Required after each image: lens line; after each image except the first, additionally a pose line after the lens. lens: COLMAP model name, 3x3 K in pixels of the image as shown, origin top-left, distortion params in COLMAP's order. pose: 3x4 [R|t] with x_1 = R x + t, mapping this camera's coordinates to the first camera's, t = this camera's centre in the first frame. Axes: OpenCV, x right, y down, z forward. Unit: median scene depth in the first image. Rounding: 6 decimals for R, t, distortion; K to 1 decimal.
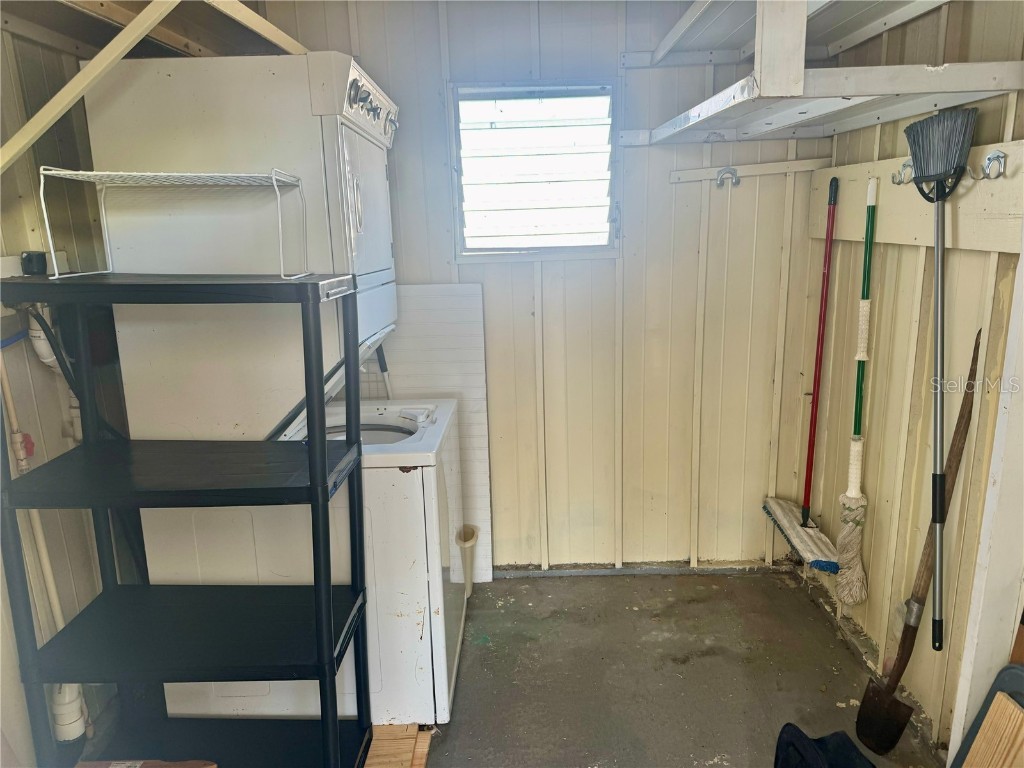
lens RADIAL K [[724.0, 0, 517.7], [0, 724.0, 387.4], [0, 0, 1]] dist [0.104246, -0.138778]
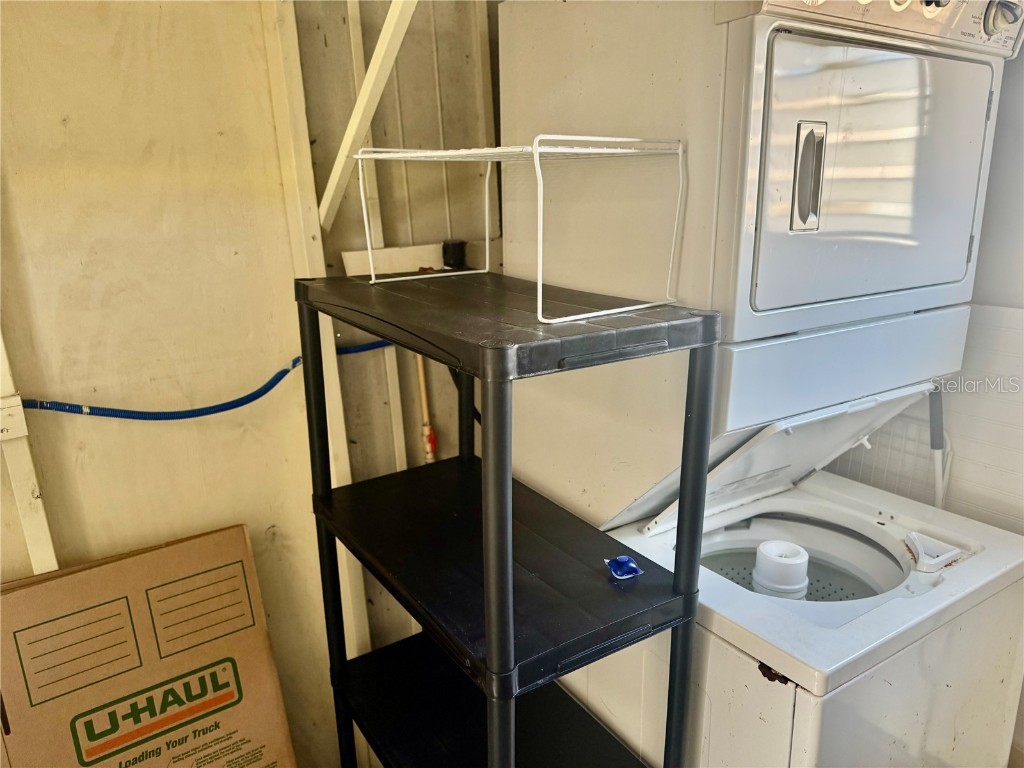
lens RADIAL K [[724.0, 0, 517.7], [0, 724.0, 387.4], [0, 0, 1]] dist [0.104246, -0.138778]
pose [[0.564093, 0.221411, -0.795473, 0.131995], [-0.173639, 0.973645, 0.147871, -0.144799], [0.807248, 0.054712, 0.587671, 0.511725]]
